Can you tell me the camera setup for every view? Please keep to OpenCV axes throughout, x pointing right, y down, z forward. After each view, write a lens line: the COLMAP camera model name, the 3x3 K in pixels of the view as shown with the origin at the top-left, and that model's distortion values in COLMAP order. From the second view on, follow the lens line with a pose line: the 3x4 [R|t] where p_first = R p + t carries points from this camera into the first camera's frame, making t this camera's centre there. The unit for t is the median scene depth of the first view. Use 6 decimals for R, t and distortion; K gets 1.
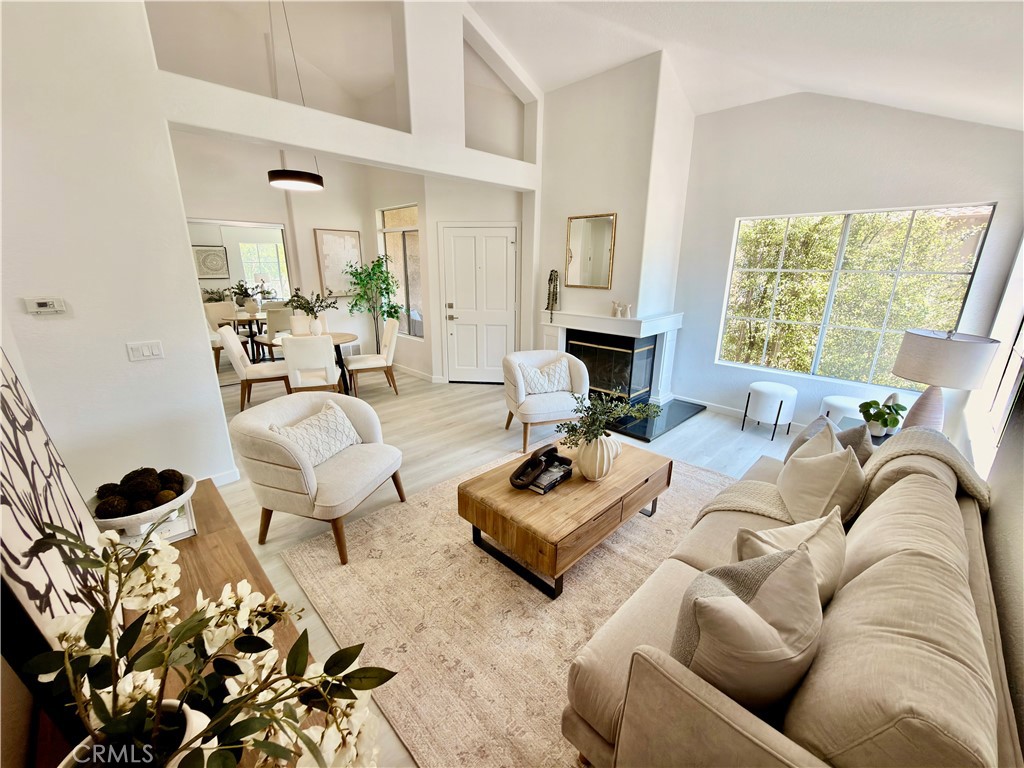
lens RADIAL K [[407.2, 0, 512.0], [0, 407.2, 384.0], [0, 0, 1]] dist [-0.001059, -0.000127]
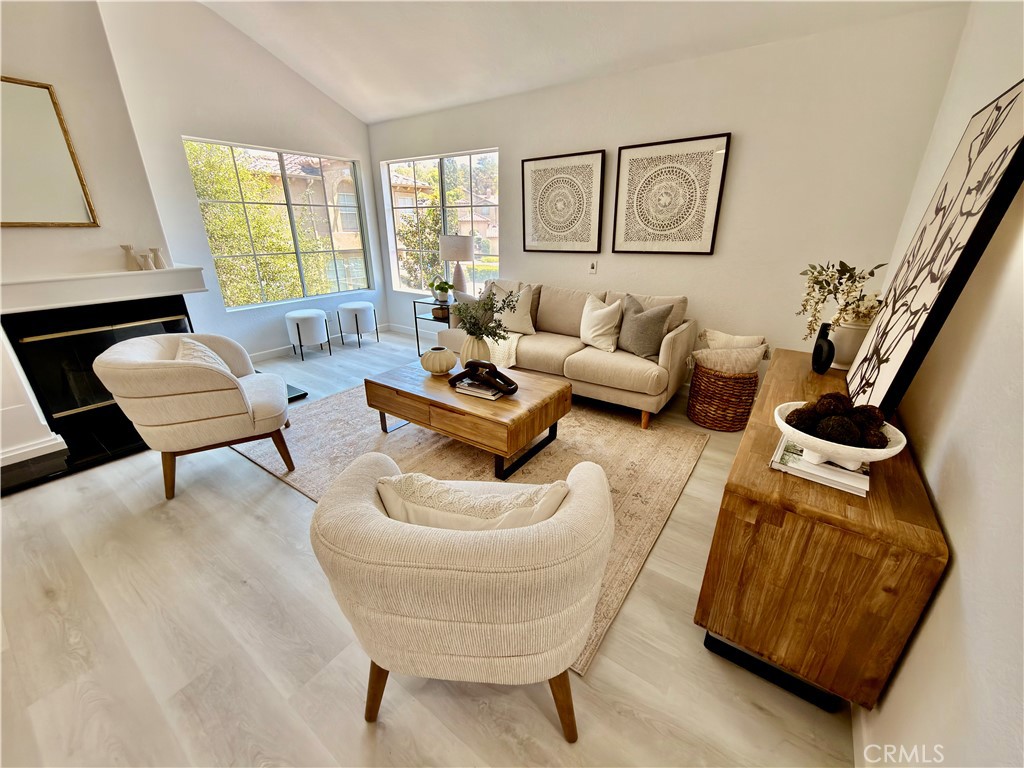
lens RADIAL K [[407.2, 0, 512.0], [0, 407.2, 384.0], [0, 0, 1]] dist [-0.001059, -0.000127]
pose [[-0.175278, -0.366035, 0.913945, -0.449454], [0.274114, 0.873465, 0.402392, -0.095655], [-0.945589, 0.321055, -0.052764, 0.484520]]
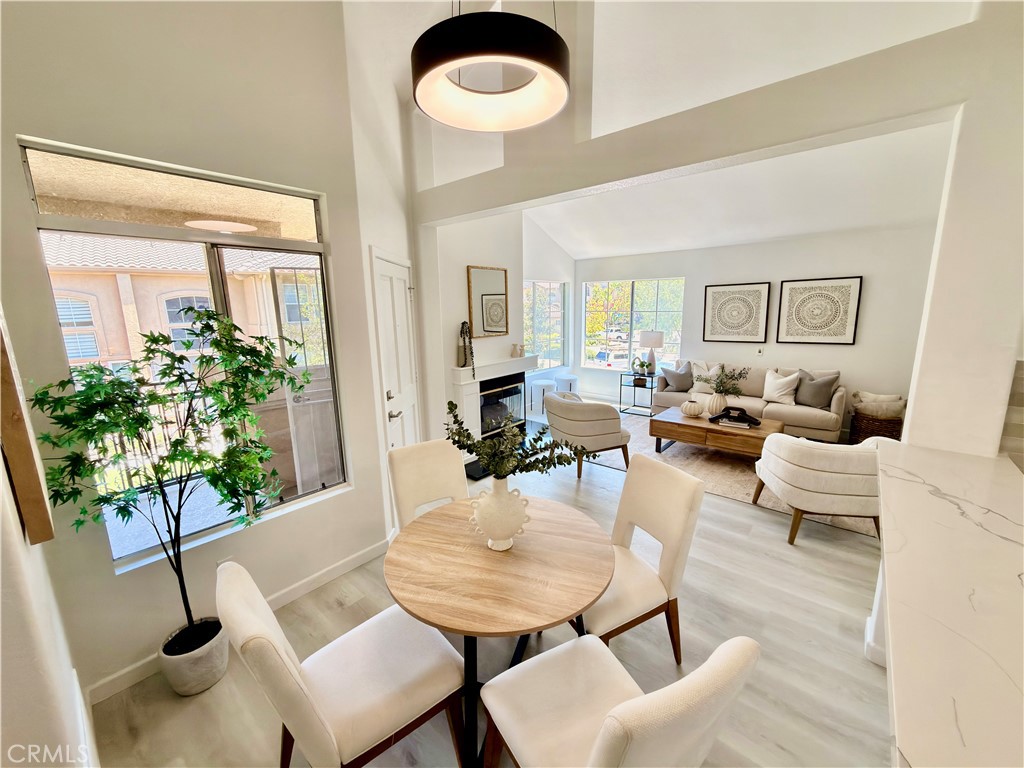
lens RADIAL K [[407.2, 0, 512.0], [0, 407.2, 384.0], [0, 0, 1]] dist [-0.001059, -0.000127]
pose [[-0.083498, -0.197654, 0.976709, -0.787869], [0.296262, 0.930891, 0.213709, -0.309493], [-0.951450, 0.307206, -0.019171, 0.953339]]
